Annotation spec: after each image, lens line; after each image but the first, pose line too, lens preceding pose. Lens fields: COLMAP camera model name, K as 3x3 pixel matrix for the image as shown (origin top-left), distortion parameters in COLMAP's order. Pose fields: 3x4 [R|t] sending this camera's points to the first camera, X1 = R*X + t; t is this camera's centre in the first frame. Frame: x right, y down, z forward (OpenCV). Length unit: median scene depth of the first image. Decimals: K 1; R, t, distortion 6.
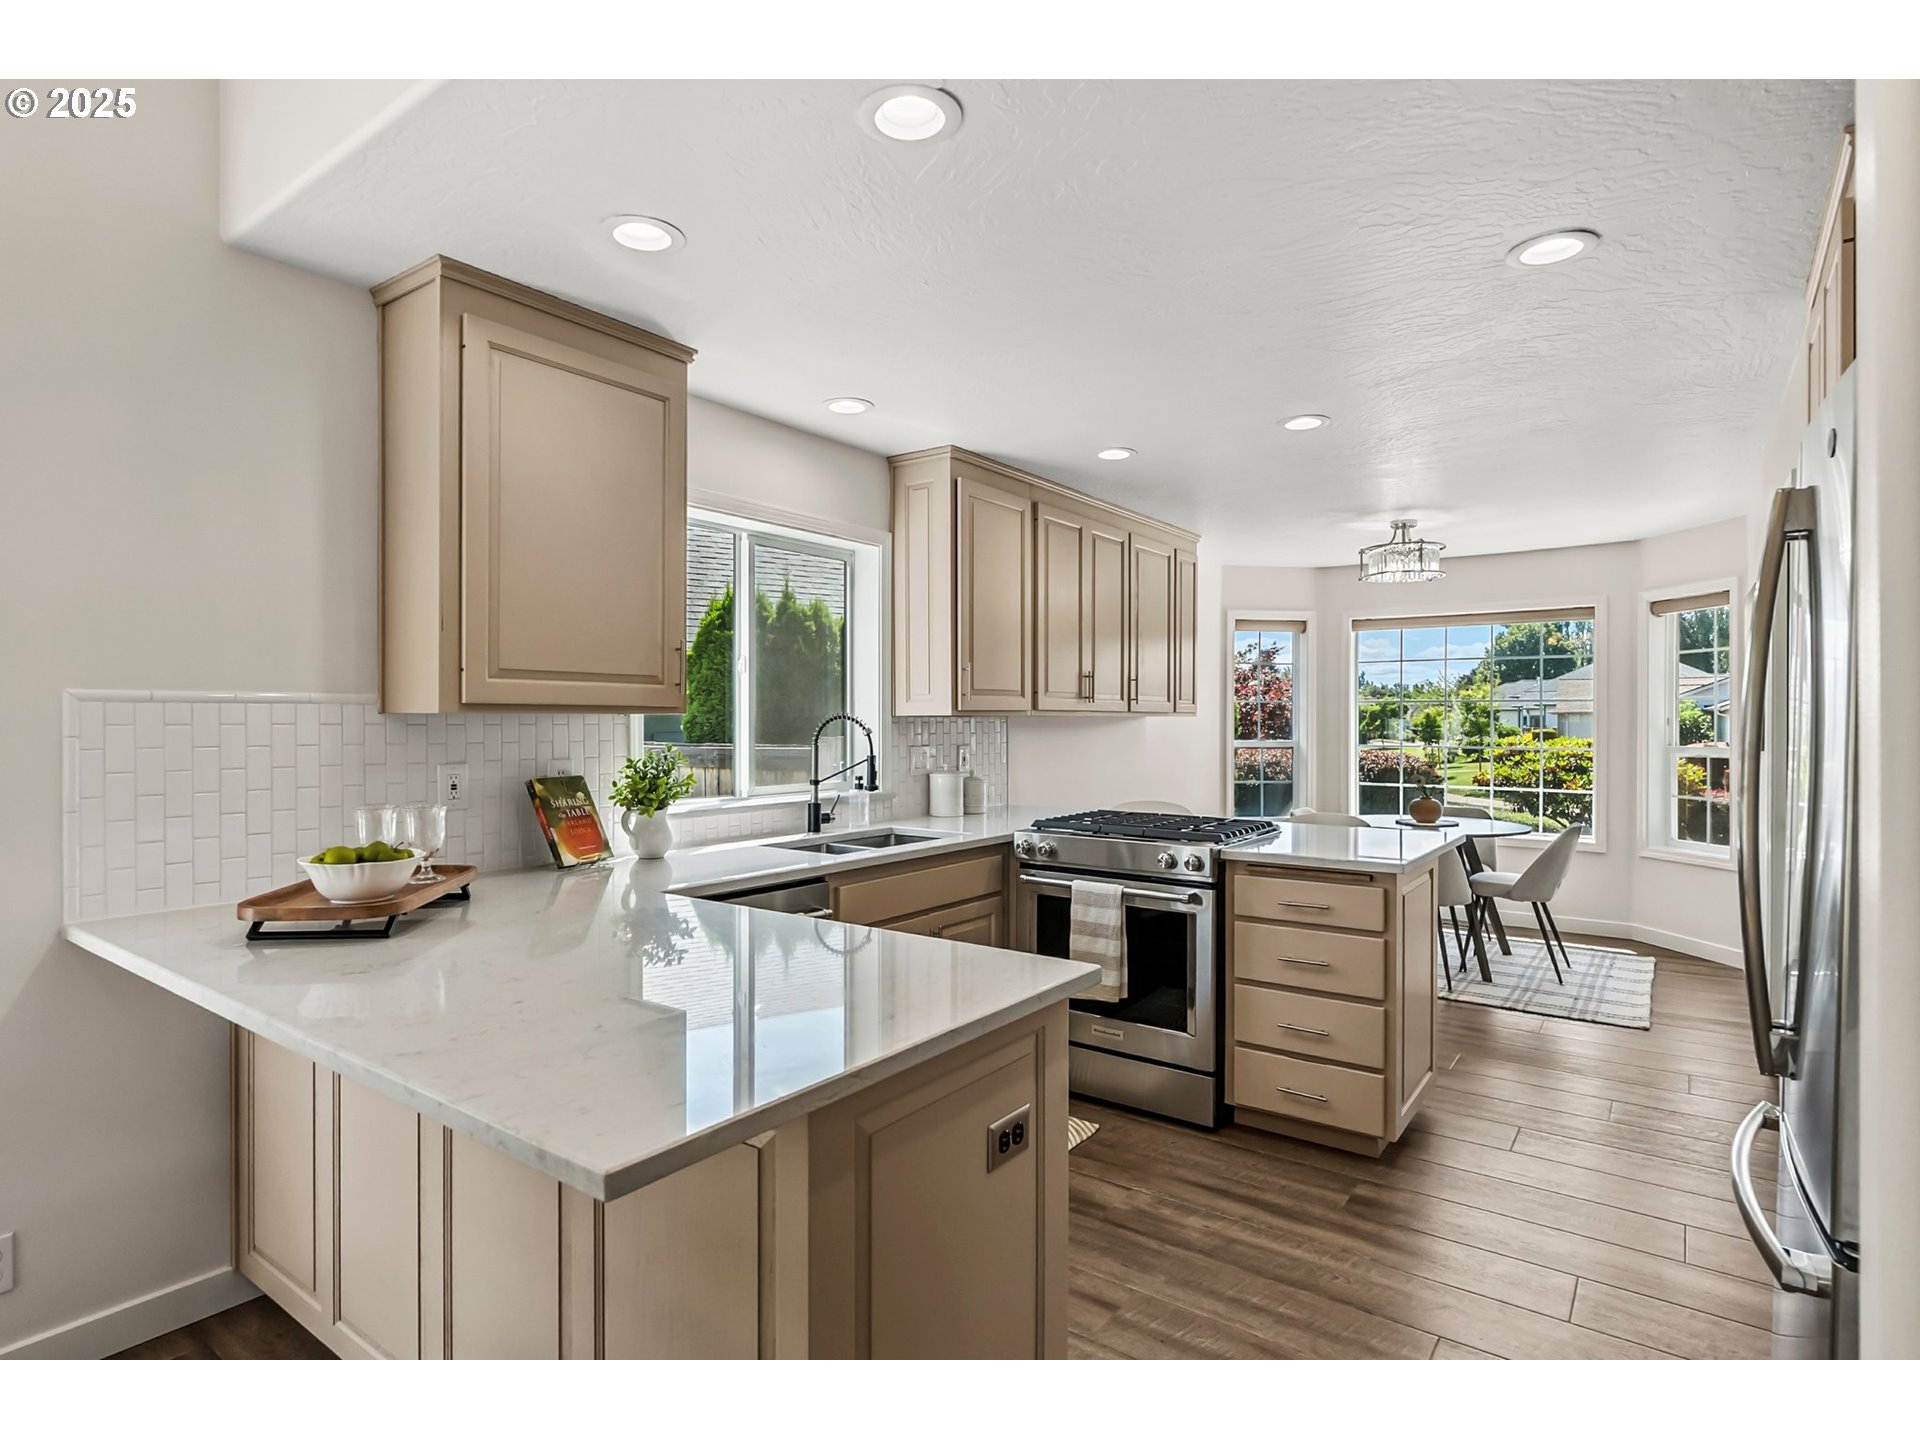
lens RADIAL K [[994.5, 0, 961.3], [0, 994.5, 717.8], [0, 0, 1]] dist [-0.007246, -0.000037]
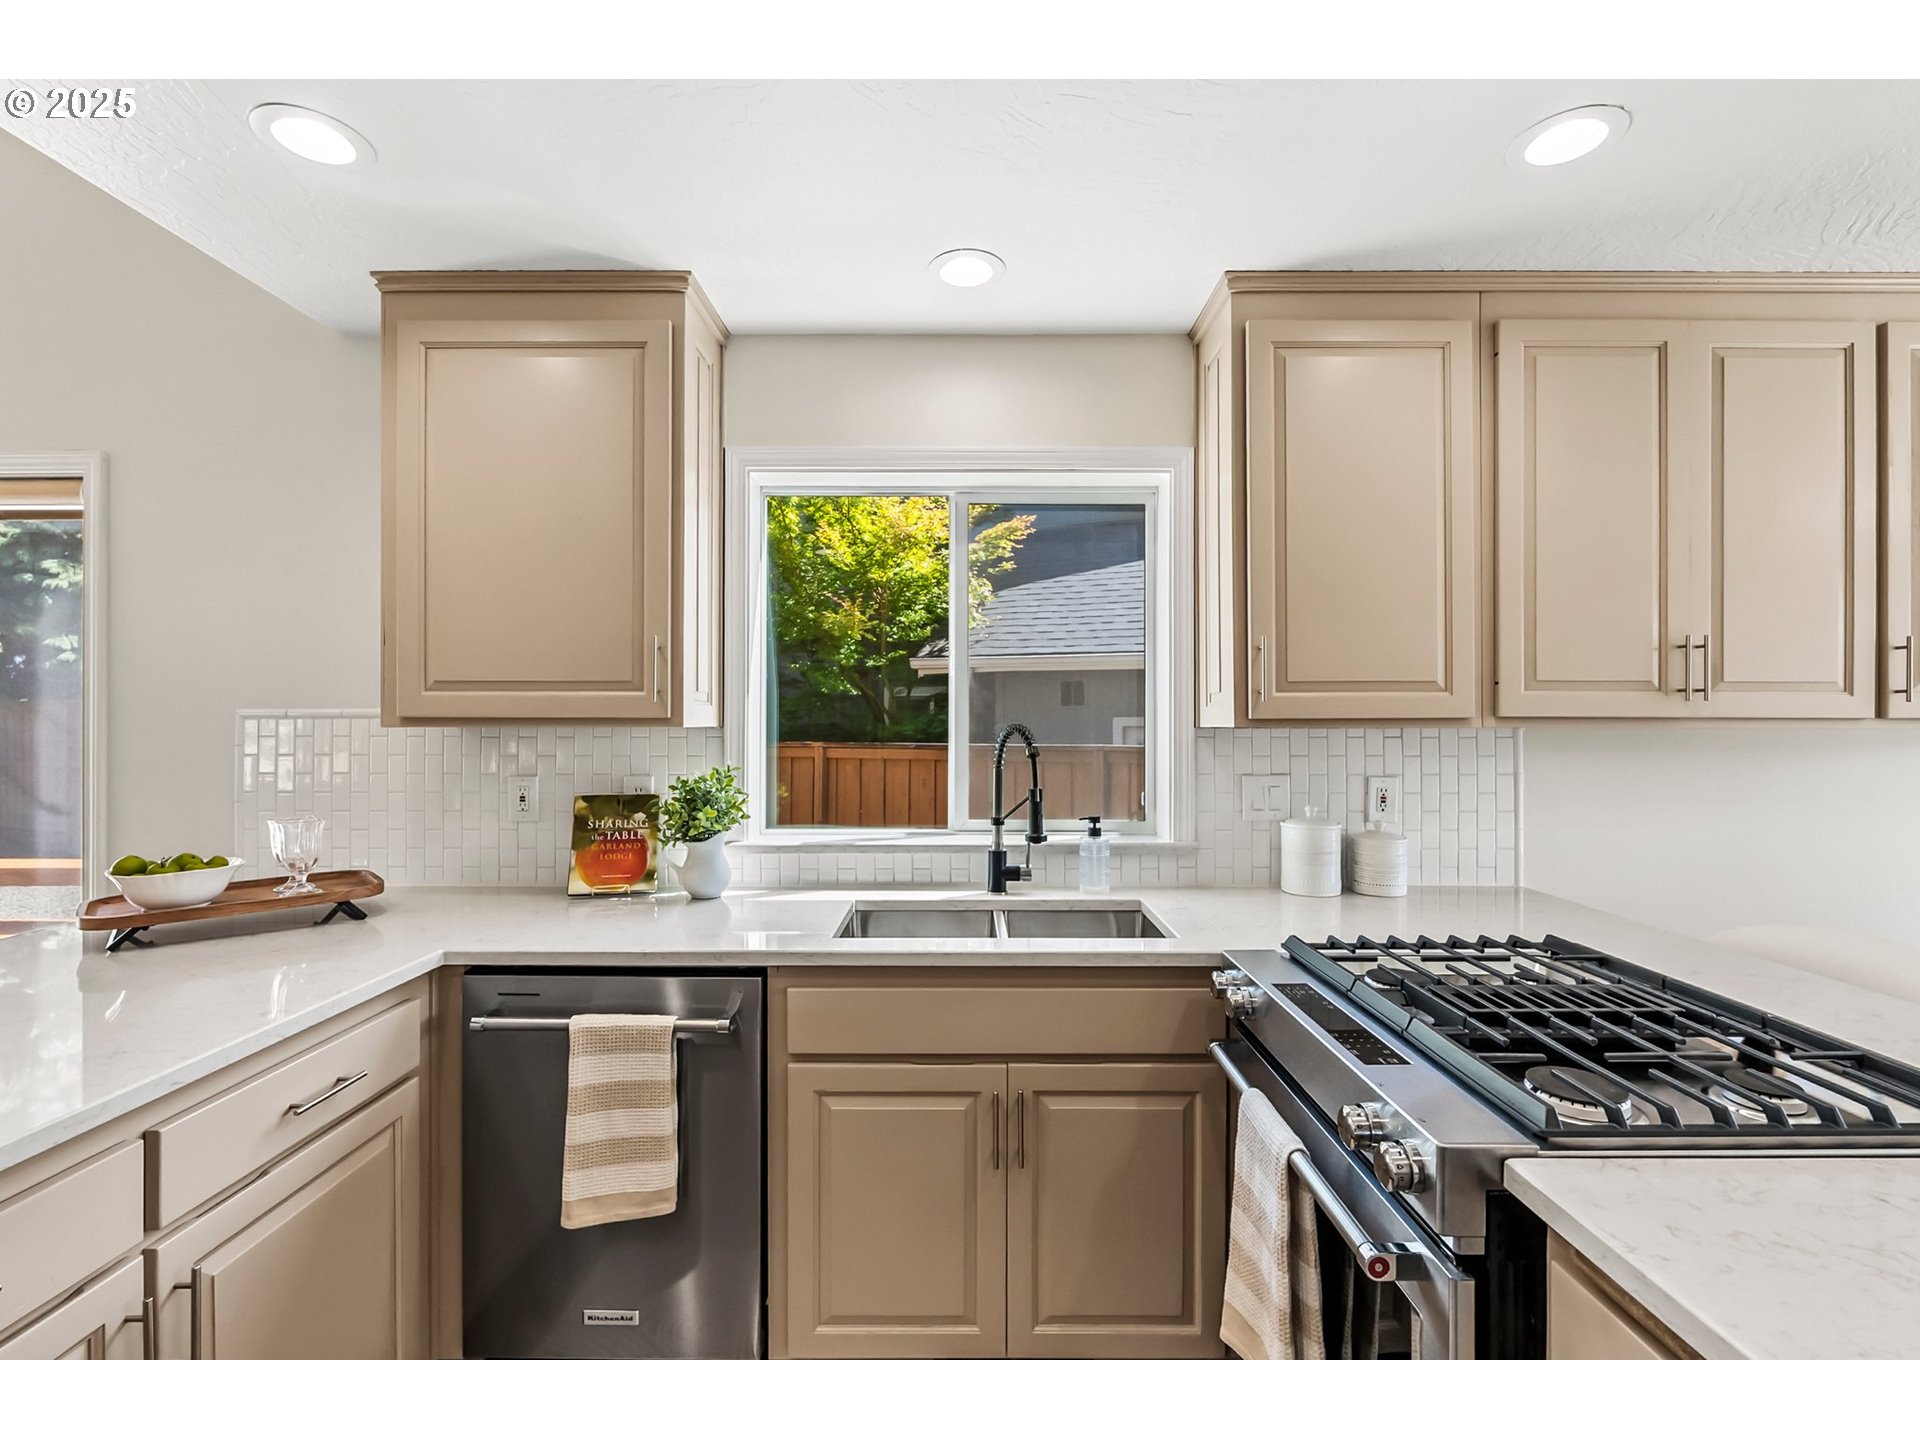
lens RADIAL K [[861.9, 0, 960.0], [0, 861.9, 720.0], [0, 0, 1]] dist [-0.005918, -0.001054]
pose [[0.588767, -0.001667, -0.808301, 0.333864], [0.000384, 0.999998, -0.001783, -0.006514], [0.808303, 0.000739, 0.588766, 0.612111]]
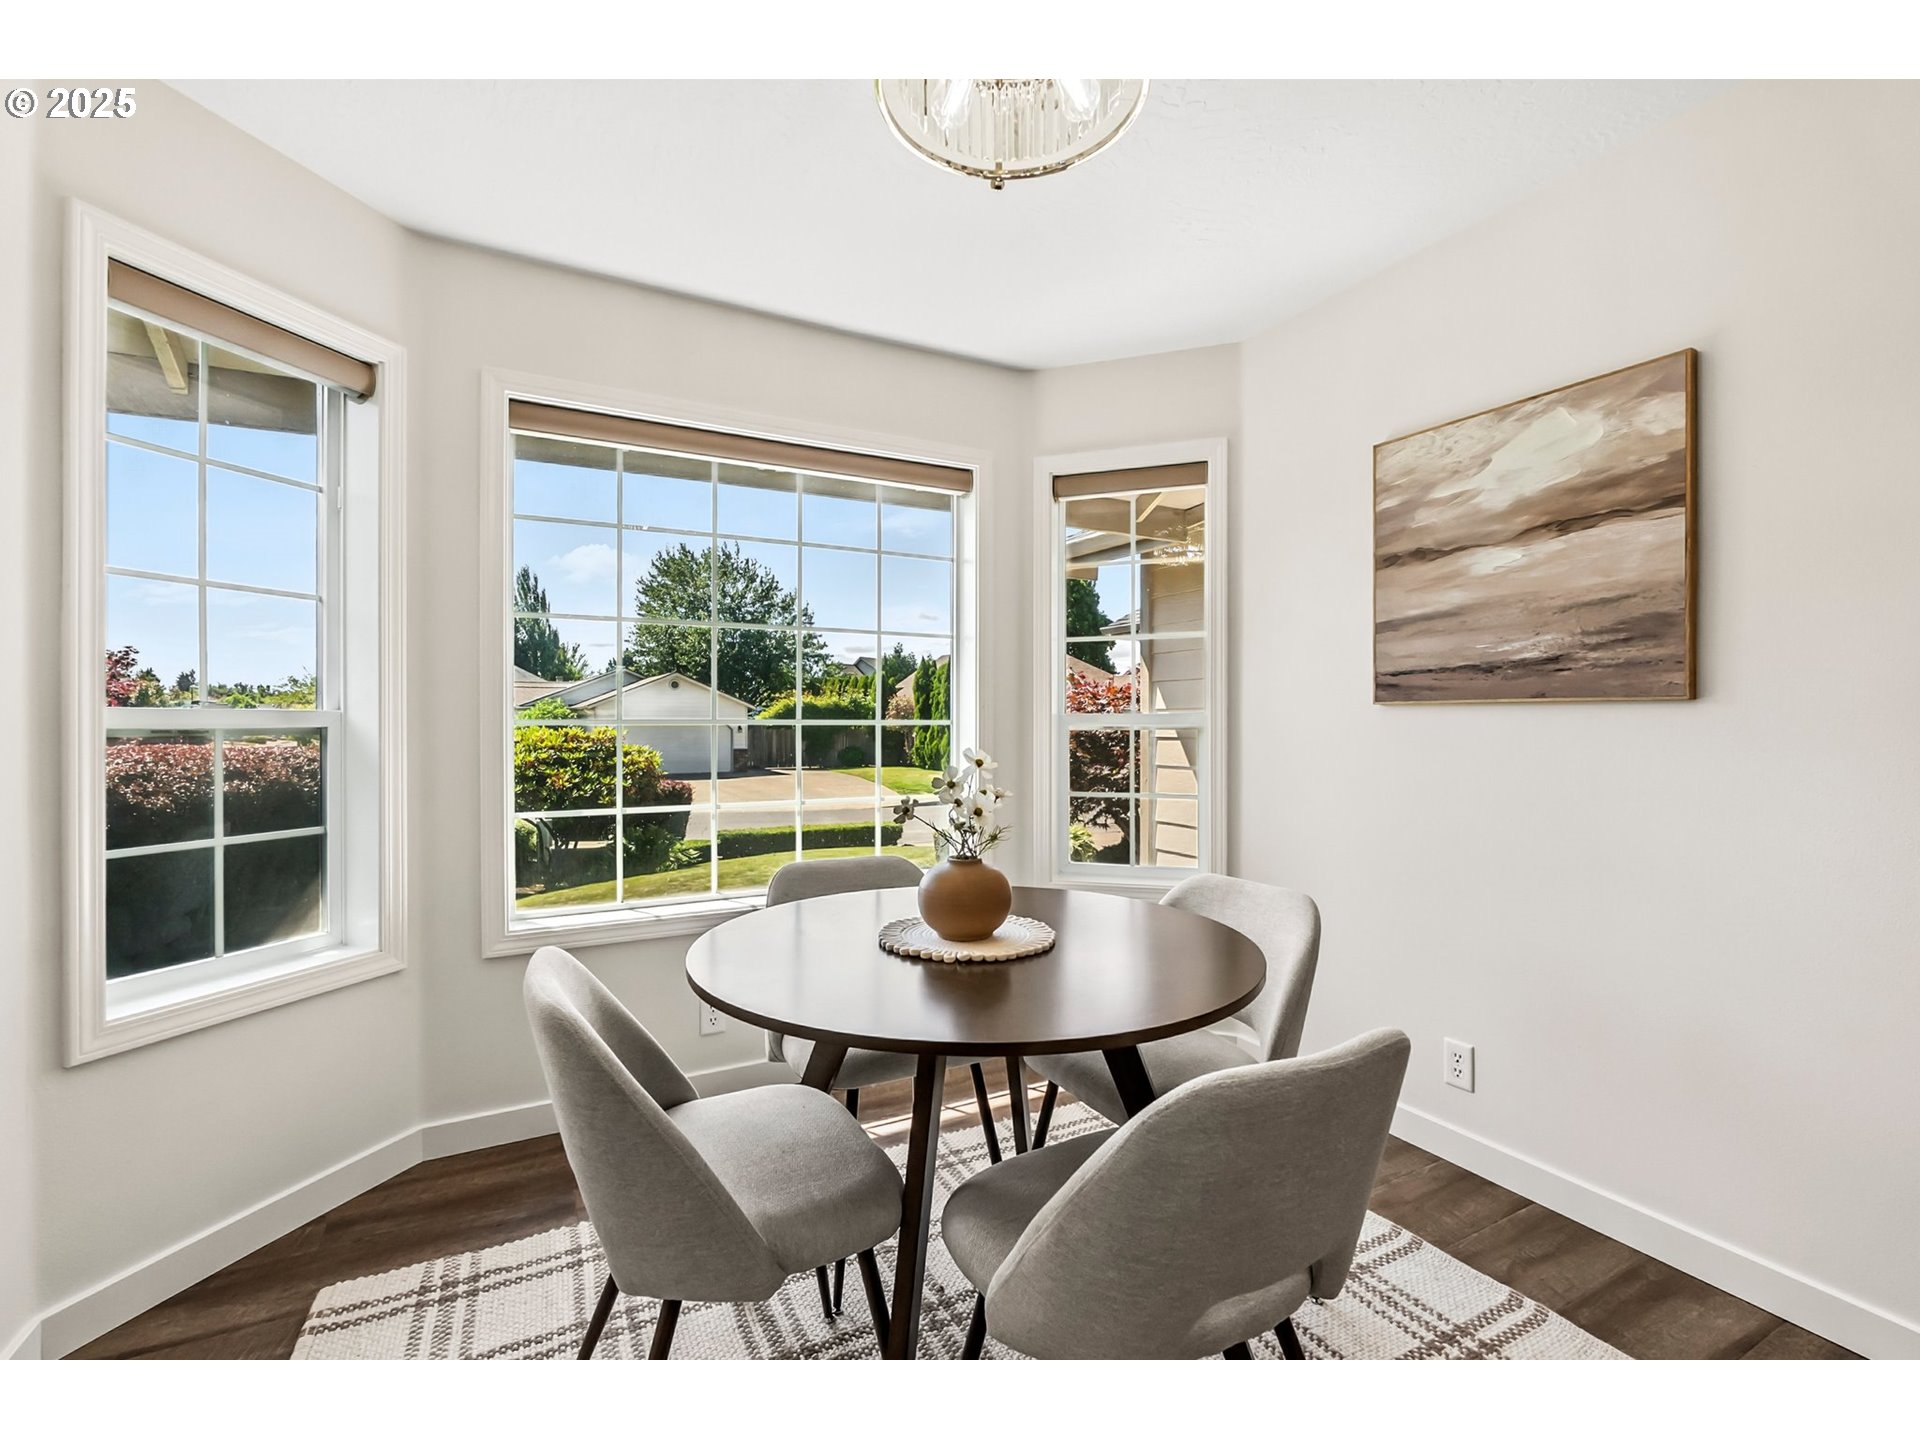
lens RADIAL K [[861.9, 0, 960.0], [0, 861.9, 720.0], [0, 0, 1]] dist [-0.005918, -0.001054]
pose [[0.432519, 0.000010, 0.901625, 0.310670], [-0.000543, 1.000000, 0.000250, 0.051704], [-0.901625, -0.000598, 0.432519, 1.308010]]
